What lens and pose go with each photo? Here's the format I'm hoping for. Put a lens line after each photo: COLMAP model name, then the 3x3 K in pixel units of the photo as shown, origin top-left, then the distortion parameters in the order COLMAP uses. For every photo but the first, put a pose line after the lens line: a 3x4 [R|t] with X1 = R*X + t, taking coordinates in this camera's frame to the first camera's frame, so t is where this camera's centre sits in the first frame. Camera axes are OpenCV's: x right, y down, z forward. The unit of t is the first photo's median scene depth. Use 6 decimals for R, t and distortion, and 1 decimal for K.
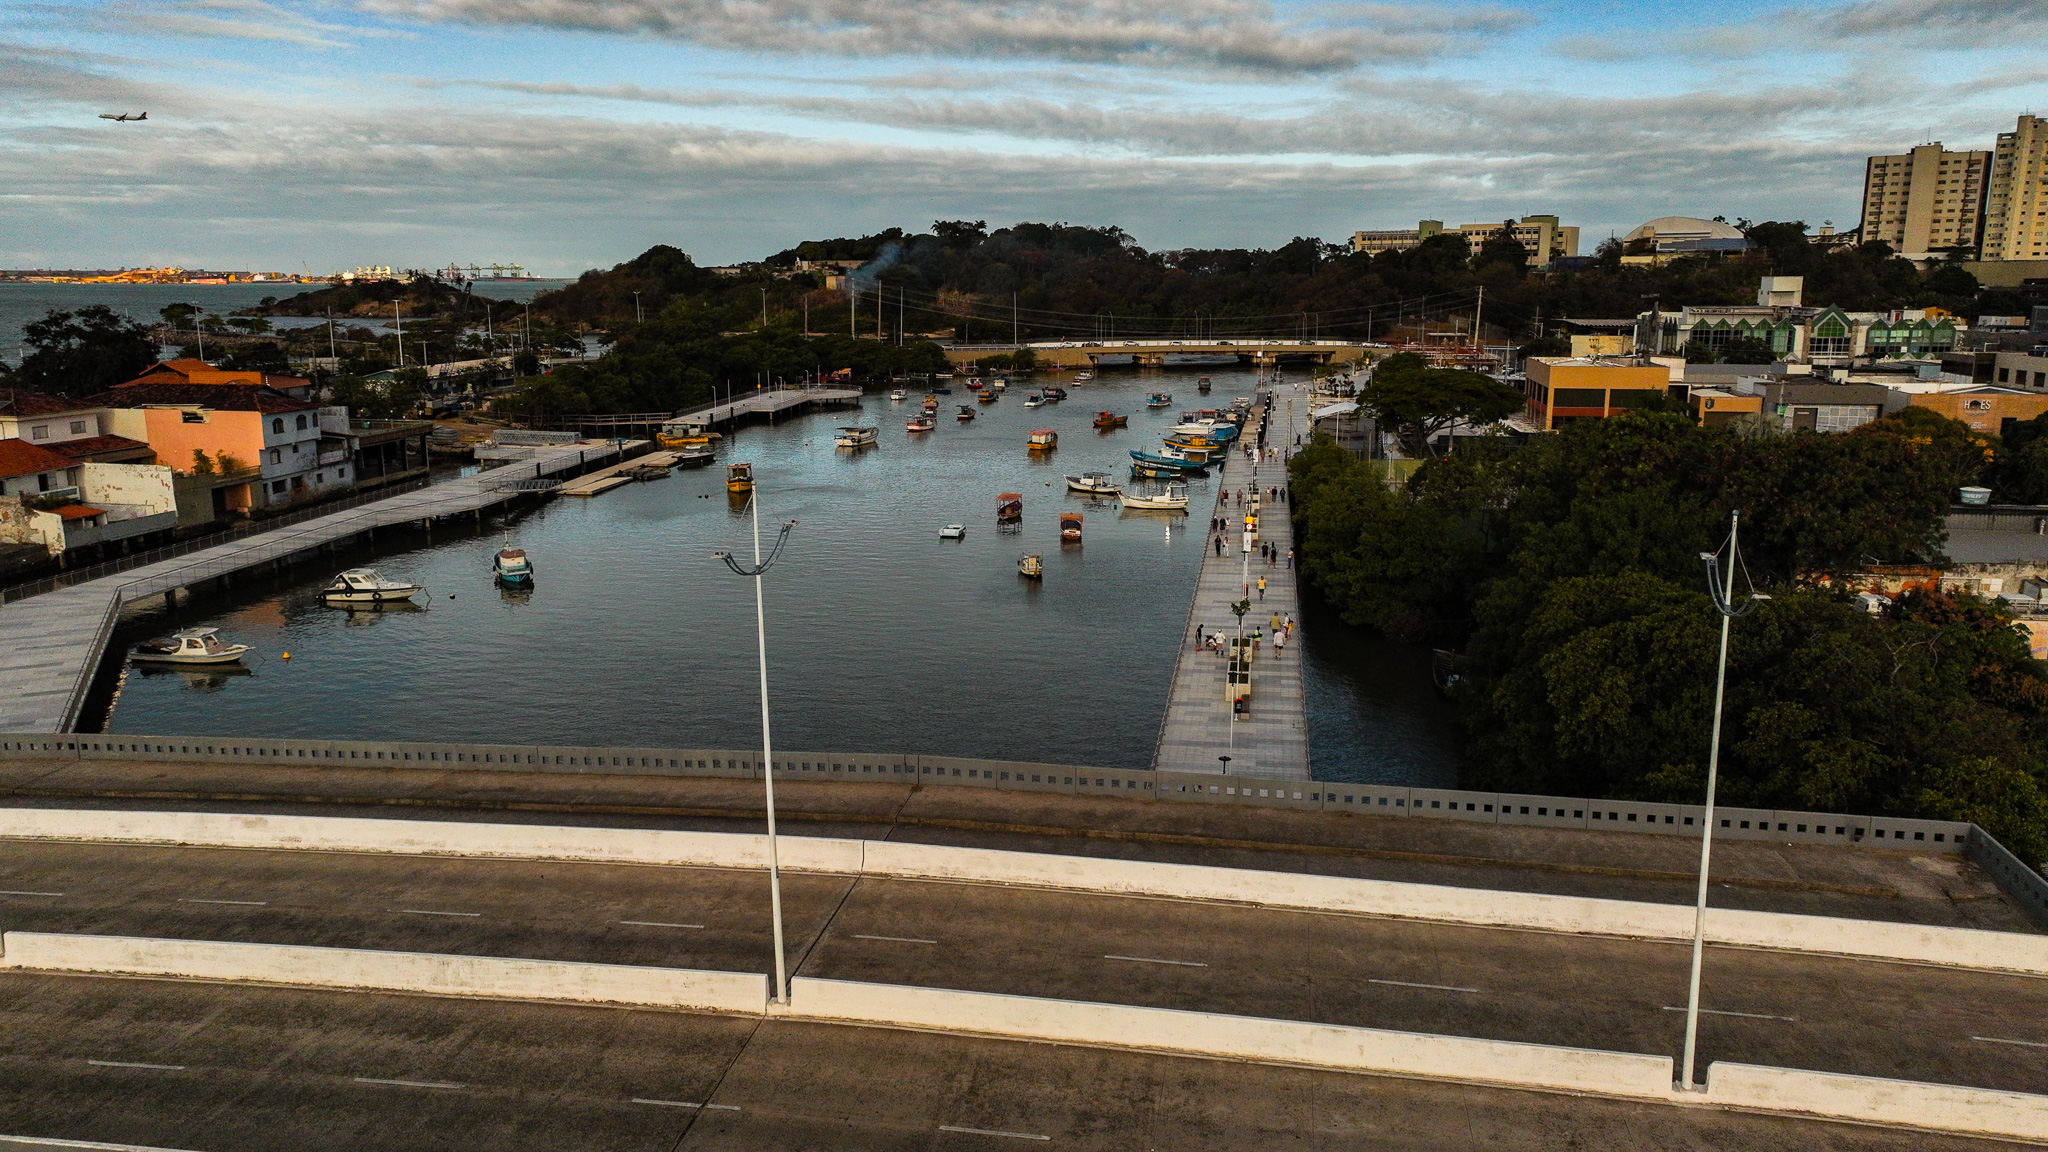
lens RADIAL K [[1437.6, 0, 1022.2], [0, 1437.6, 578.7], [0, 0, 1]] dist [0.001816, 0.011918]
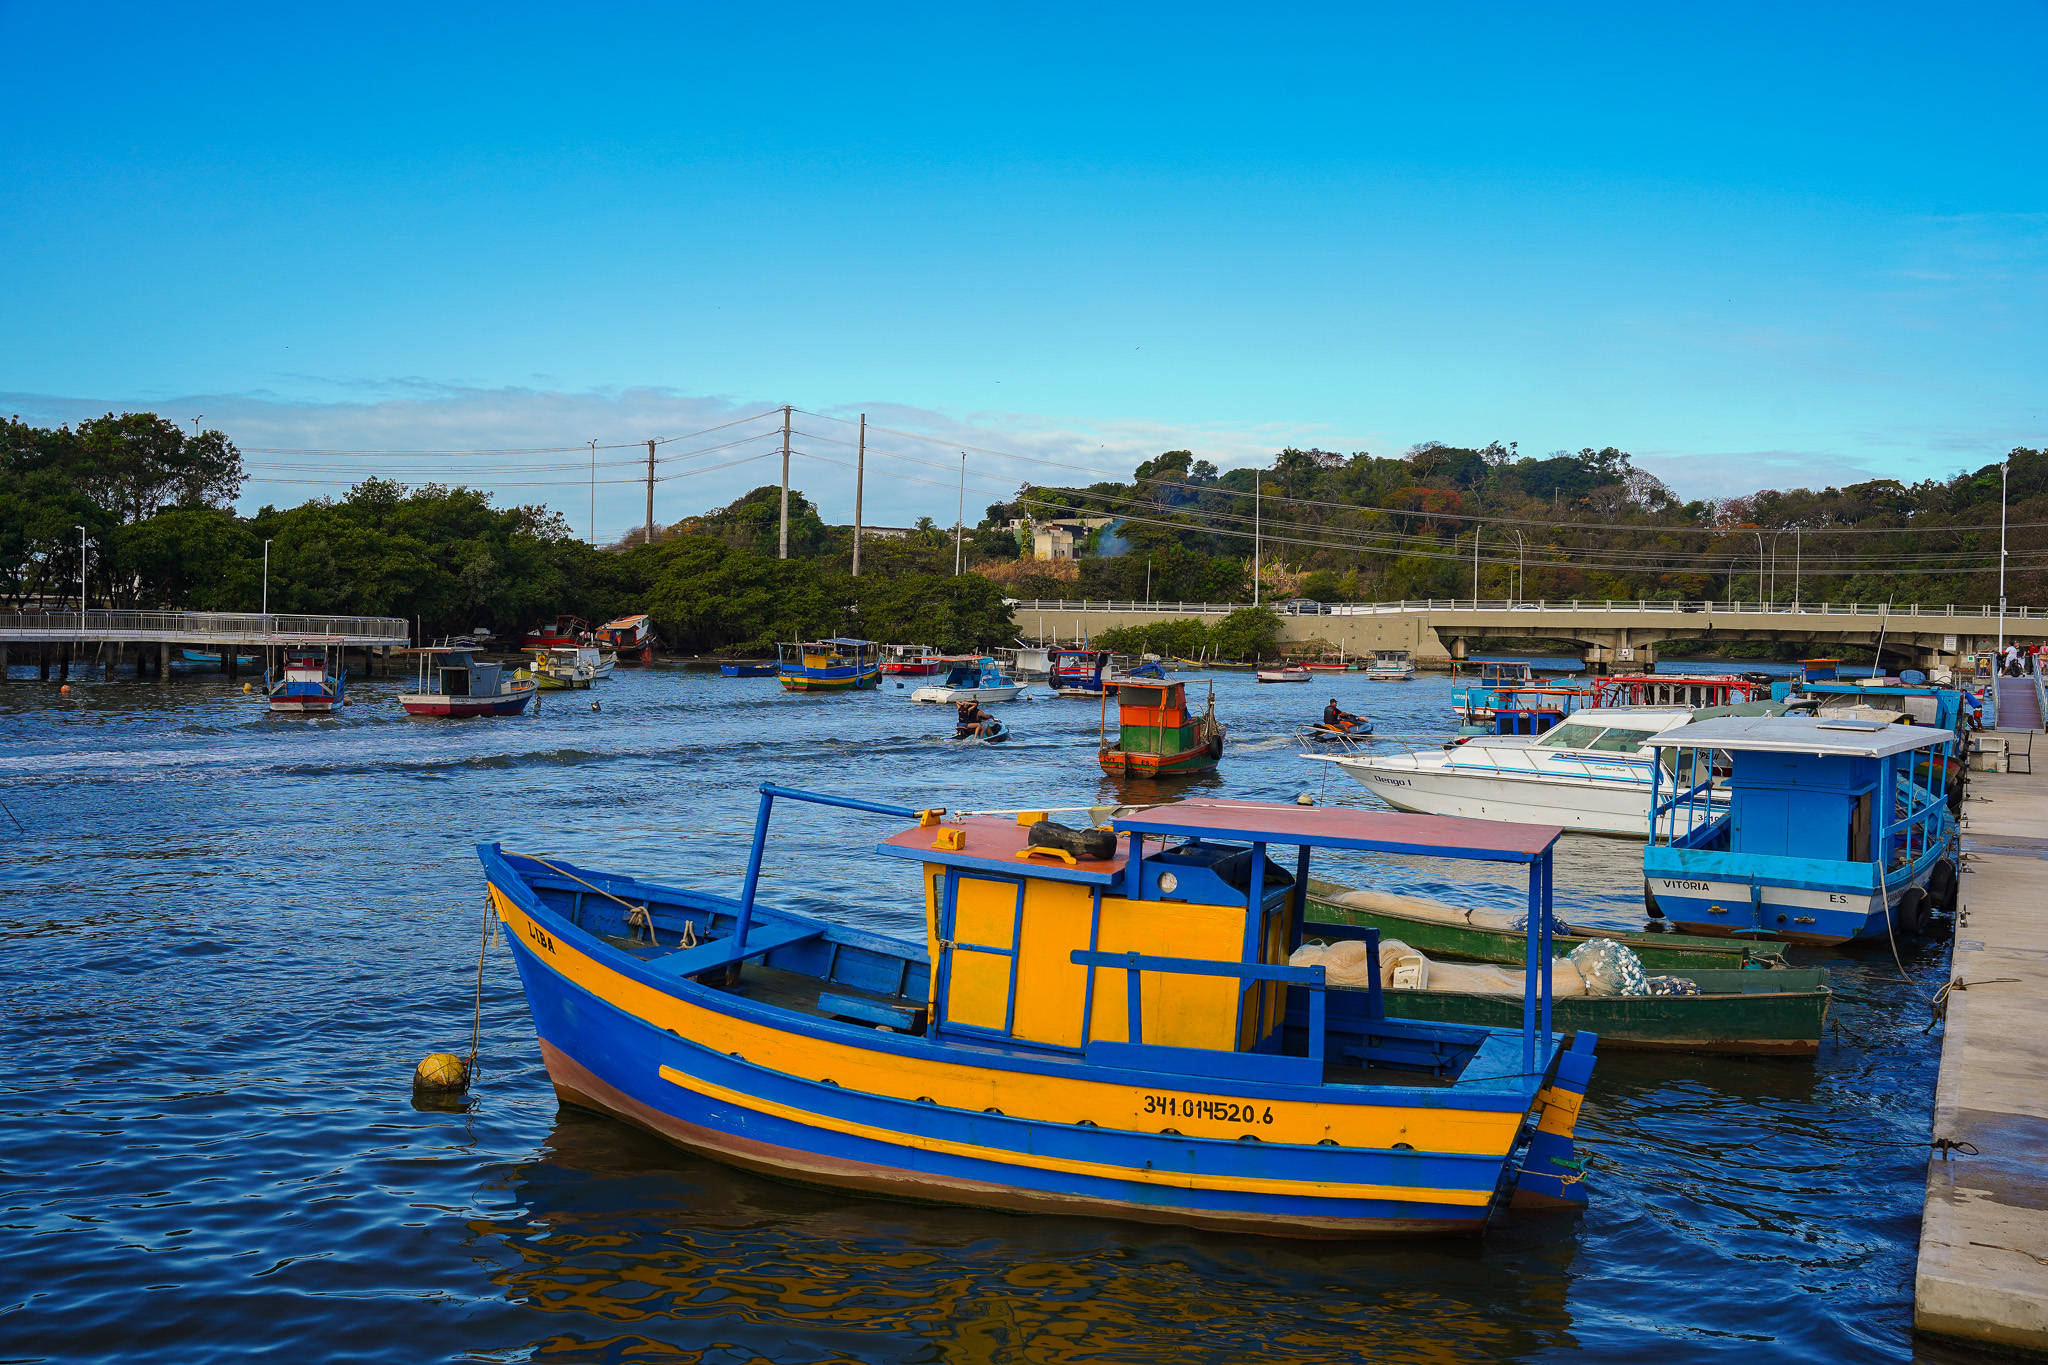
lens RADIAL K [[2063.5, 0, 1030.6], [0, 2063.5, 689.6], [0, 0, 1]] dist [-0.008528, 0.000000]
pose [[0.970883, 0.031241, -0.237507, 0.060608], [-0.073102, 0.982806, -0.169554, -0.041378], [0.228126, 0.181980, 0.956474, 0.426705]]
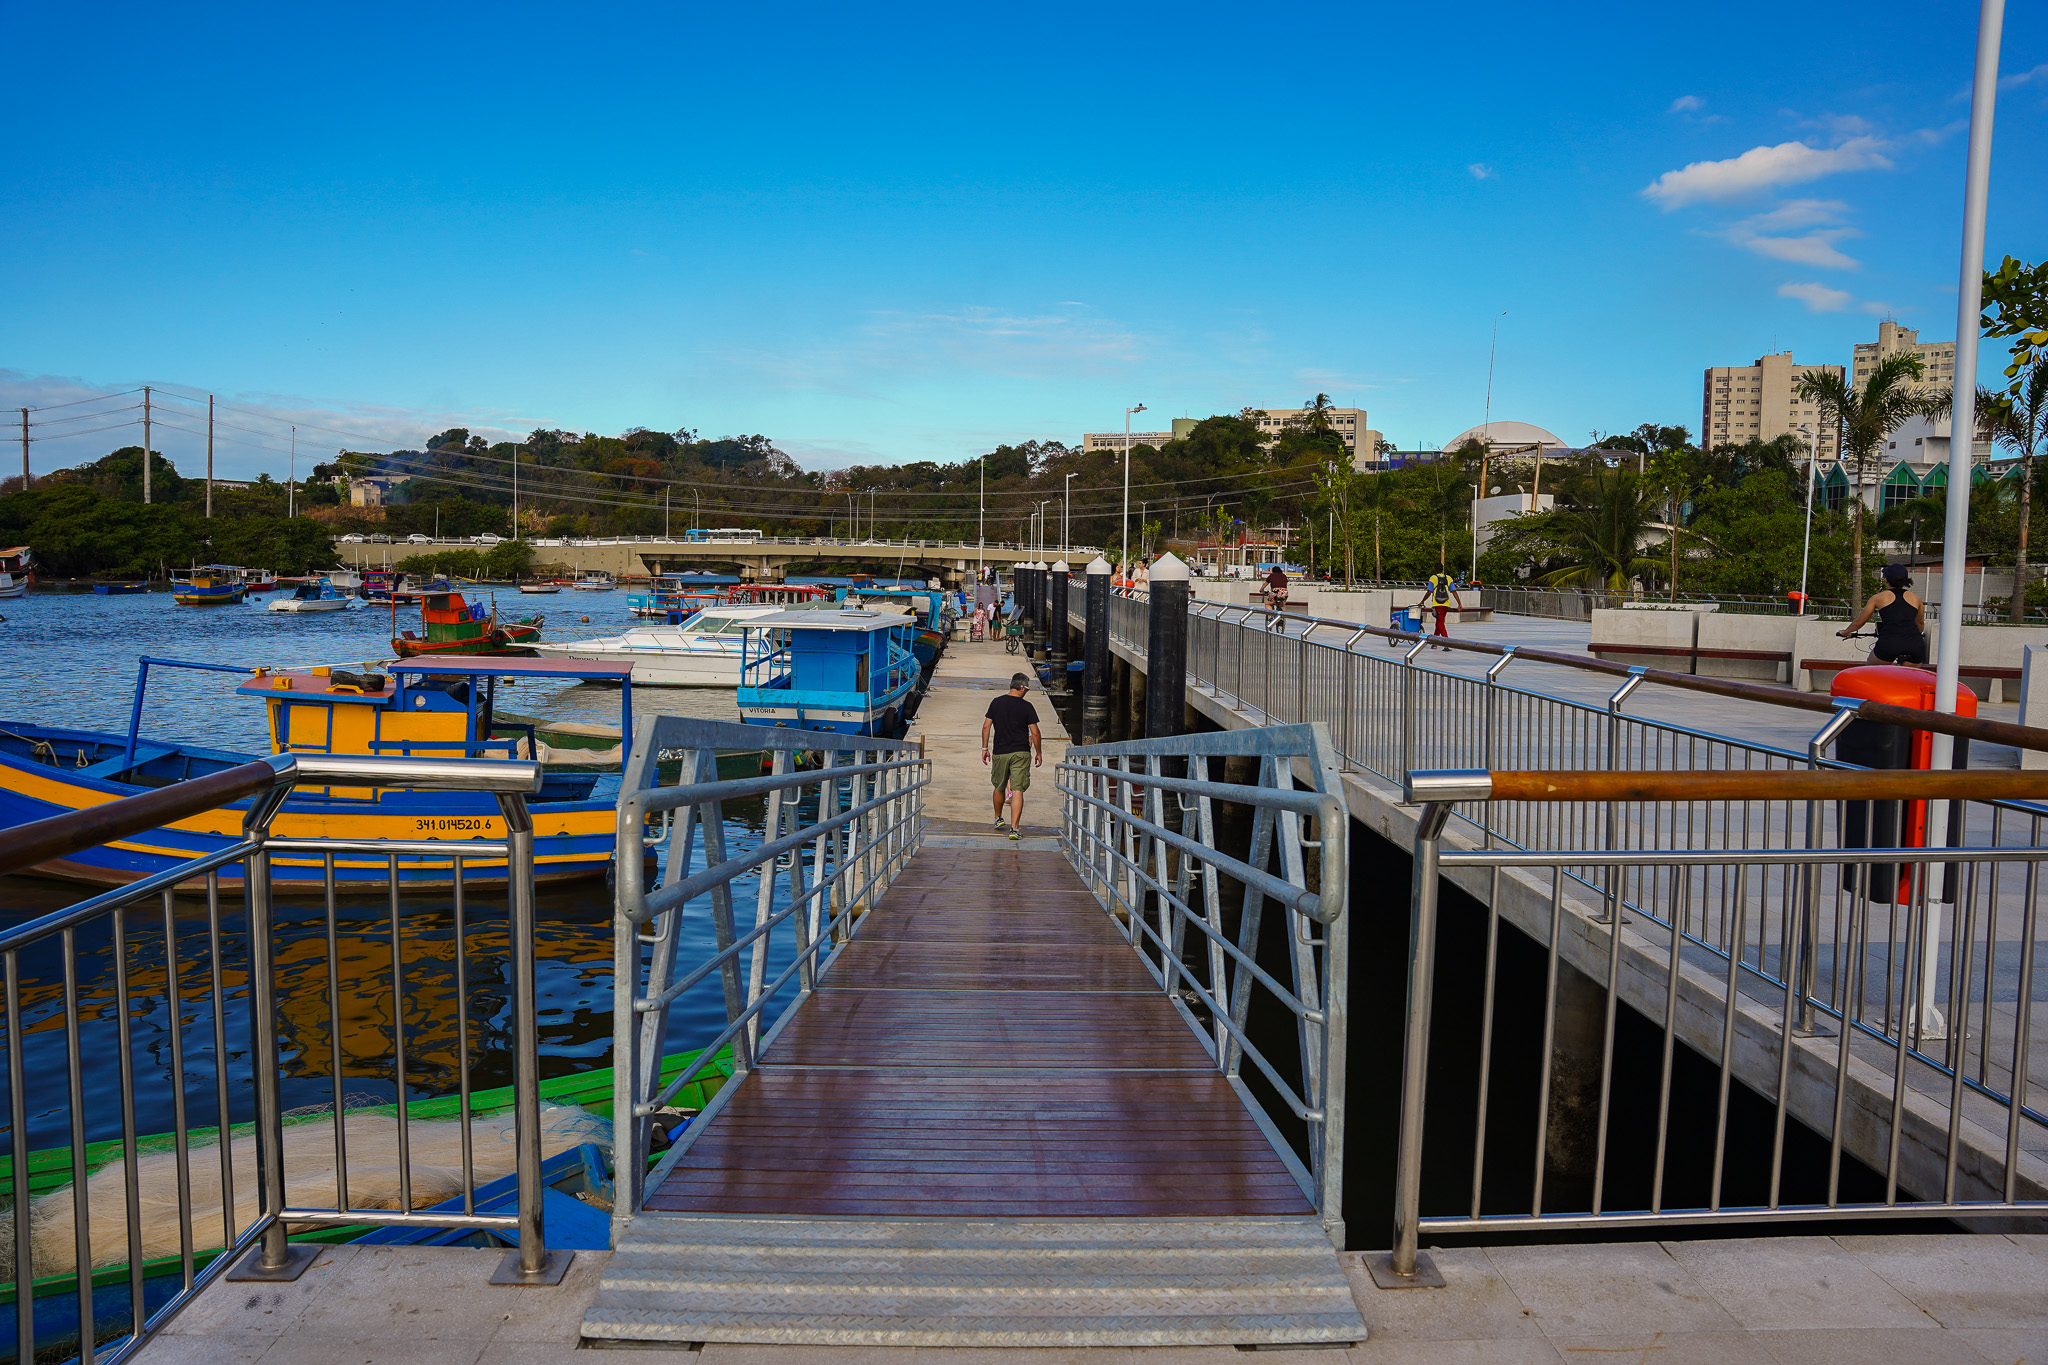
lens RADIAL K [[1407.3, 0, 1013.0], [0, 1407.3, 666.3], [0, 0, 1]] dist [-0.134271, 0.073553]
pose [[0.977717, 0.011125, 0.209633, 0.062463], [0.017219, 0.990980, -0.132897, -0.040191], [-0.209220, 0.133546, 0.968707, 0.420175]]
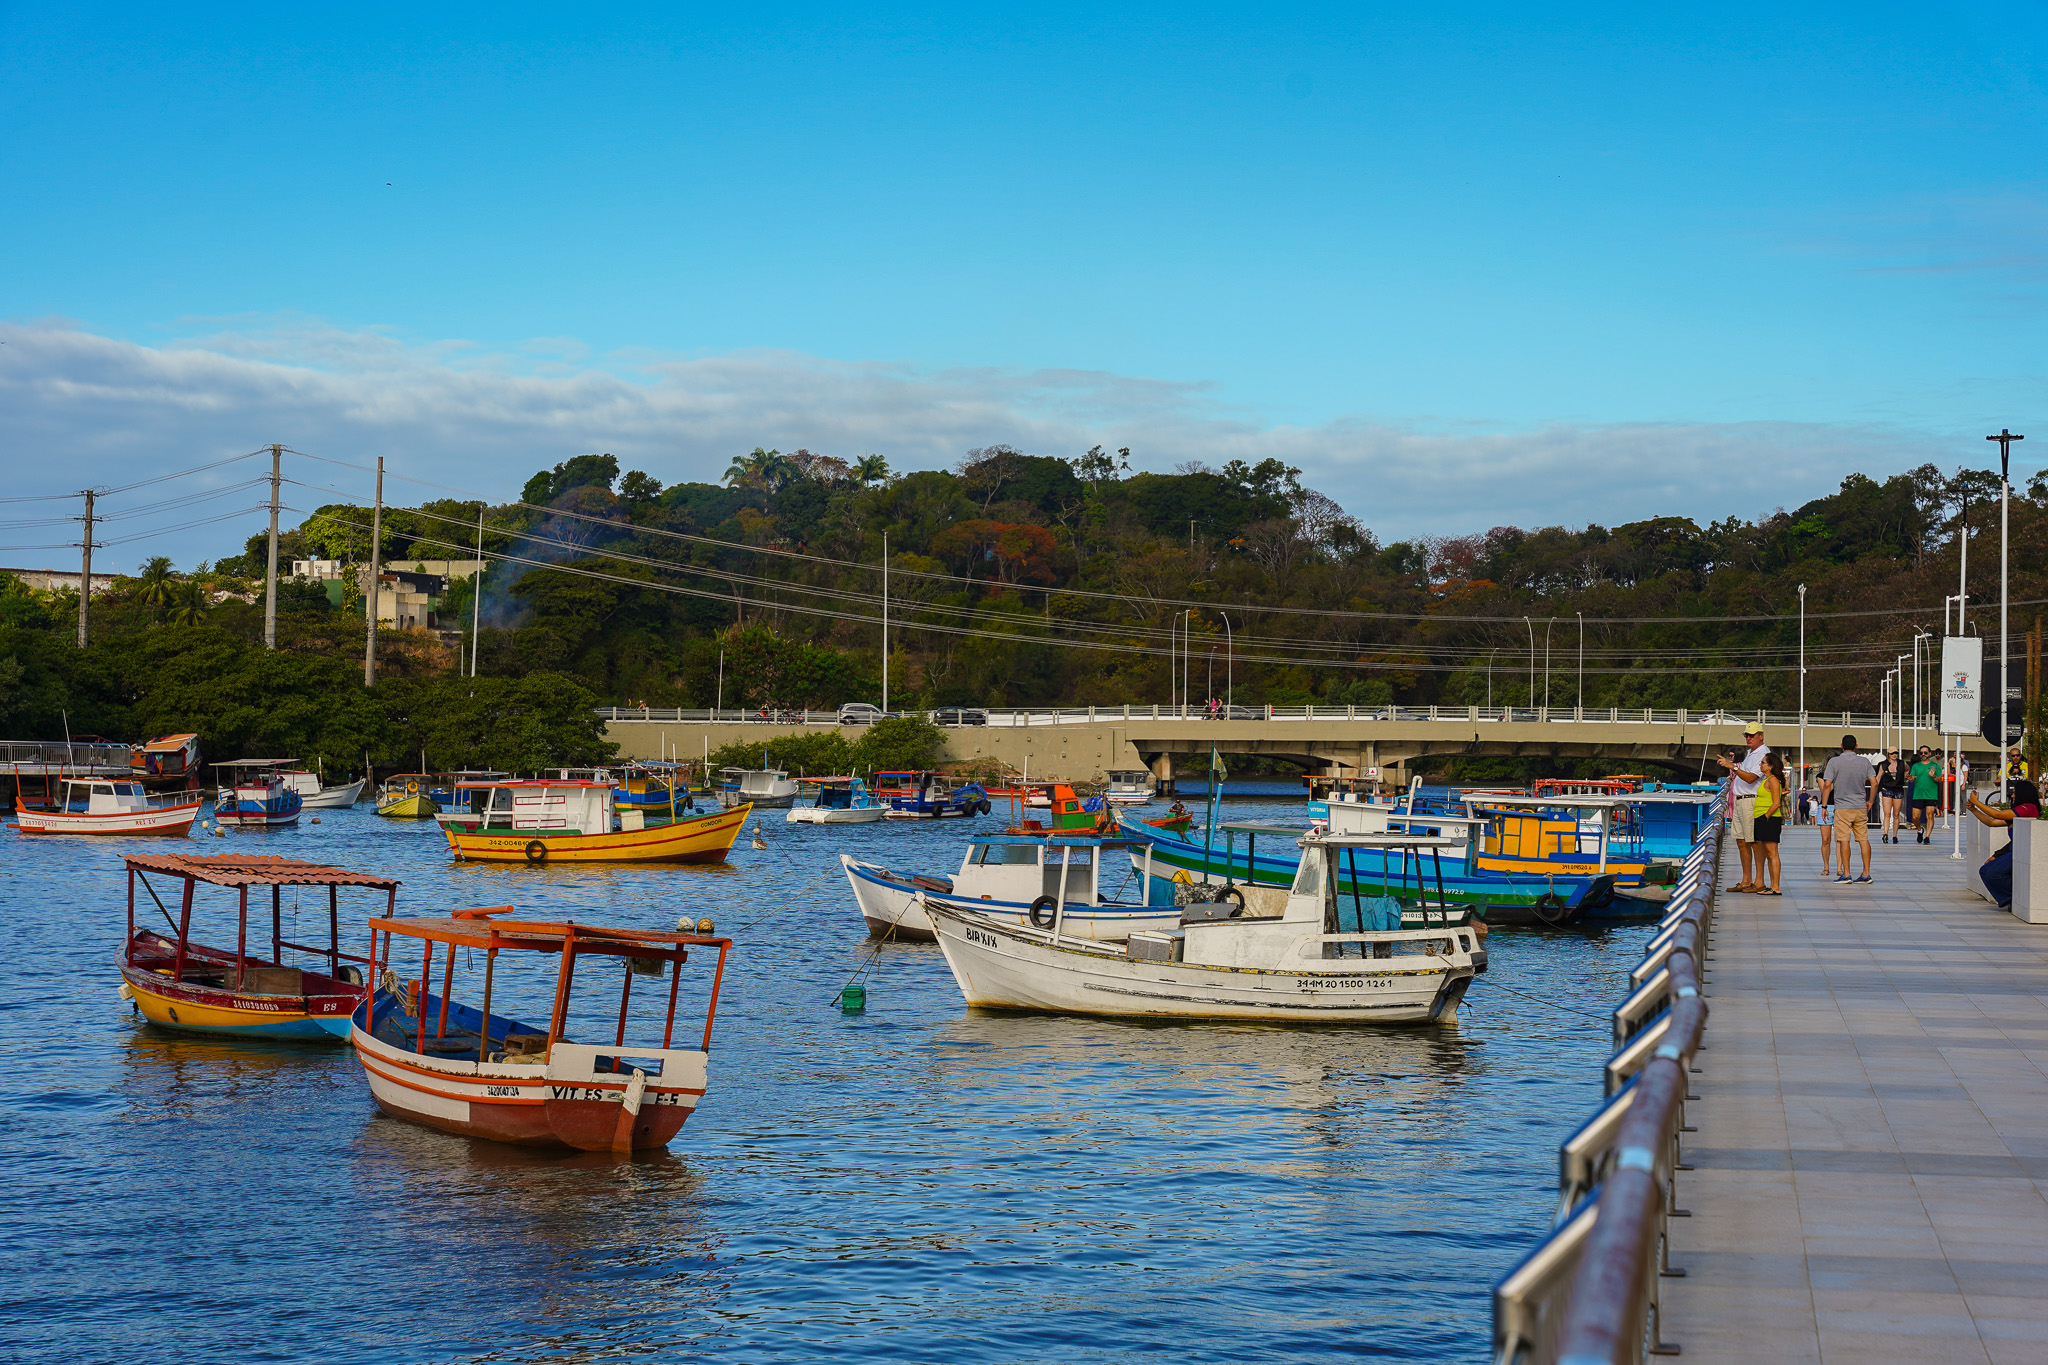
lens RADIAL K [[3893.9, 0, 1034.8], [0, 3893.9, 689.6], [0, 0, 1]] dist [0.262971, 0.000000]
pose [[0.999802, 0.017982, -0.008572, 0.028076], [-0.019434, 0.974982, -0.221433, -0.000106], [0.004376, 0.221556, 0.975138, 0.231909]]
